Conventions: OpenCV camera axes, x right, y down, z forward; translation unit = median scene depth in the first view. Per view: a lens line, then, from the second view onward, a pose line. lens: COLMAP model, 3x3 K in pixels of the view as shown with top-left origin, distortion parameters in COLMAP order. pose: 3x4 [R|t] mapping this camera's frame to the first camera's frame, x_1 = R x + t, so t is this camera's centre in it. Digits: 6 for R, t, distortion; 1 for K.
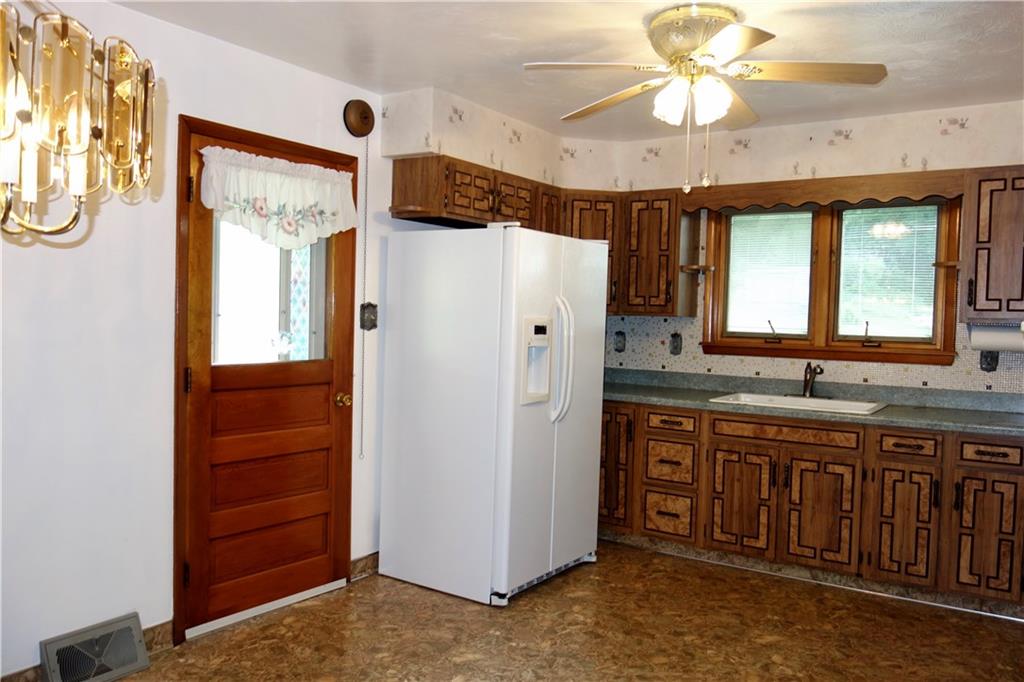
lens RADIAL K [[813.1, 0, 509.5], [0, 813.1, 350.7], [0, 0, 1]] dist [-0.006554, -0.014809]
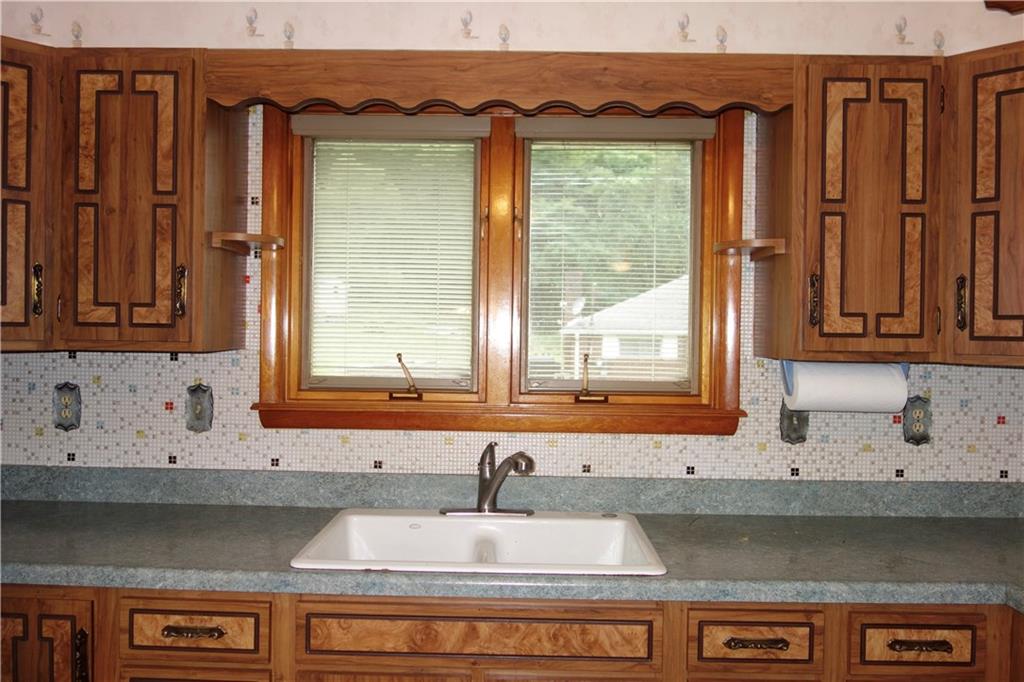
lens RADIAL K [[813.1, 0, 505.6], [0, 813.1, 343.6], [0, 0, 1]] dist [-0.006554, -0.014809]
pose [[0.842480, -0.018571, 0.538408, 0.127999], [0.029437, 0.999499, -0.011587, -0.042015], [-0.537923, 0.025611, 0.842605, 0.638101]]
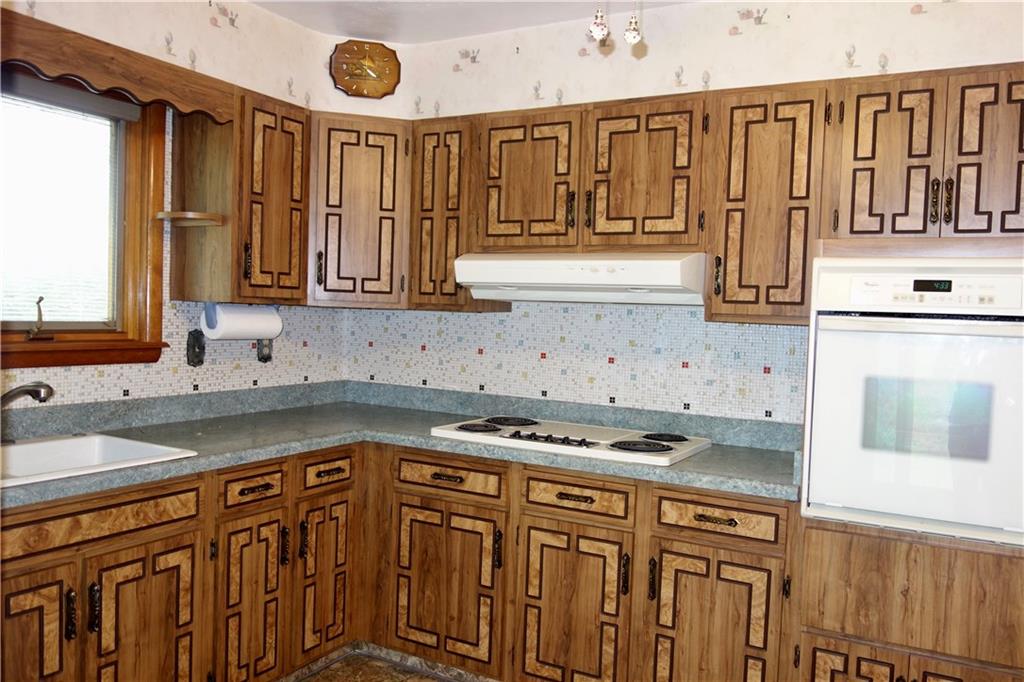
lens RADIAL K [[813.1, 0, 515.2], [0, 813.1, 346.0], [0, 0, 1]] dist [-0.006554, -0.014809]
pose [[-0.078406, -0.065405, 0.994774, -0.168923], [0.008934, 0.997759, 0.066306, -0.039483], [-0.996882, 0.014086, -0.077646, 0.768252]]
